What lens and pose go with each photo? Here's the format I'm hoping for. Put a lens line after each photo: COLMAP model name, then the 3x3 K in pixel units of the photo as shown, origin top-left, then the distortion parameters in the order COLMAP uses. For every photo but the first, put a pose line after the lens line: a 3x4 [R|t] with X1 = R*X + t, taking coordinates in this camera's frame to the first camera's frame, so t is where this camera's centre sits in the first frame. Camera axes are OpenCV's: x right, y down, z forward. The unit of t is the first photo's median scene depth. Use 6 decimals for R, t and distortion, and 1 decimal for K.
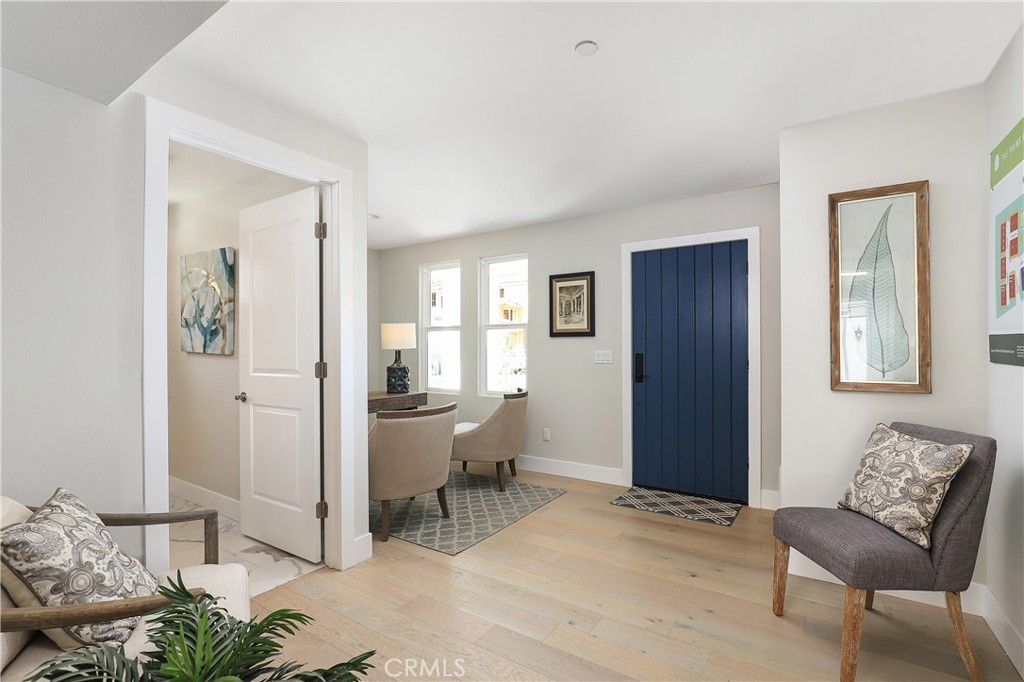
lens RADIAL K [[473.0, 0, 506.6], [0, 473.0, 348.3], [0, 0, 1]] dist [-0.002371, -0.000217]
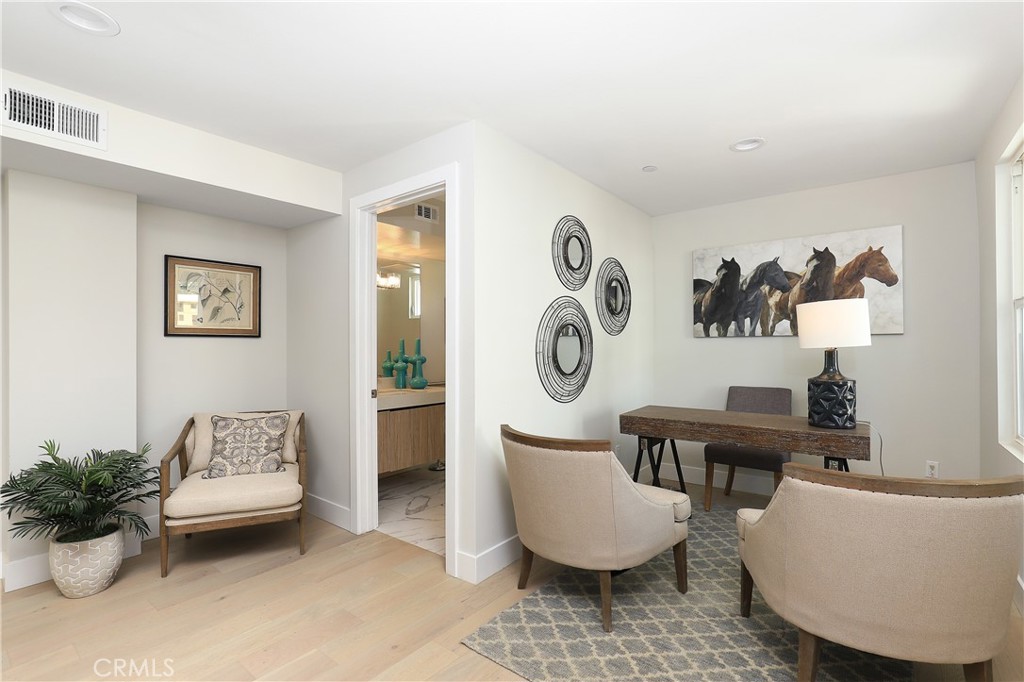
lens RADIAL K [[473.0, 0, 506.6], [0, 473.0, 348.3], [0, 0, 1]] dist [-0.002371, -0.000217]
pose [[-0.103246, -0.003205, -0.994651, 0.356031], [0.007568, 0.999963, -0.004008, 0.001935], [0.994627, -0.007941, -0.103218, 0.692823]]
